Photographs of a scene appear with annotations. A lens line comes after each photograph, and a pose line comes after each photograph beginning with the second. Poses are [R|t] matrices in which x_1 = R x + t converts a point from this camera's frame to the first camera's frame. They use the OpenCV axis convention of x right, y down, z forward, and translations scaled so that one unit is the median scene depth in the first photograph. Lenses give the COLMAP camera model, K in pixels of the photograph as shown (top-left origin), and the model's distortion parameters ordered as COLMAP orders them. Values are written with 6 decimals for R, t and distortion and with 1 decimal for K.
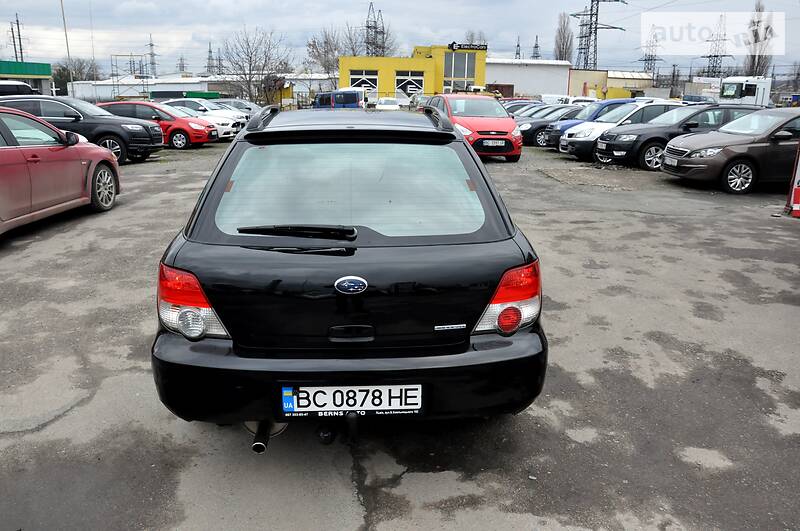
lens RADIAL K [[621.5, 0, 400.7], [0, 621.5, 262.2], [0, 0, 1]] dist [-0.156813, 0.116762]
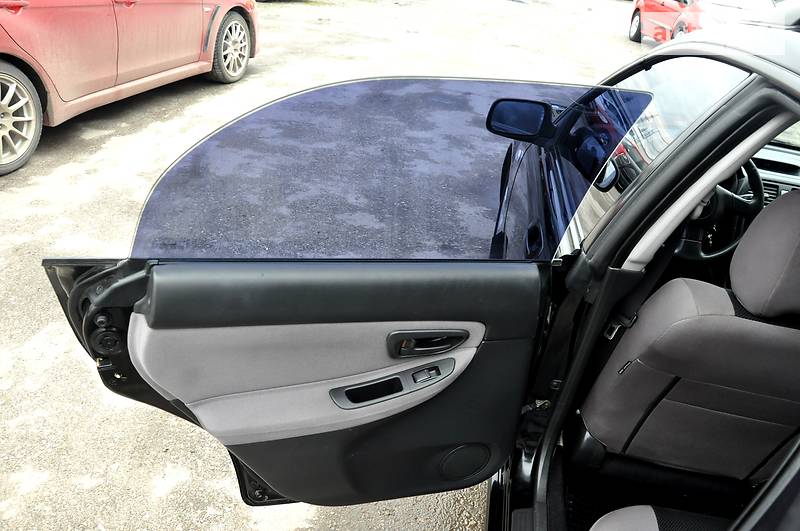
lens RADIAL K [[621.5, 0, 400.6], [0, 621.5, 271.0], [0, 0, 1]] dist [-0.156813, 0.116762]
pose [[0.965176, 0.208265, -0.158306, -0.268602], [-0.165160, 0.954410, 0.248643, -0.151828], [0.202872, -0.213839, 0.955571, 0.593248]]
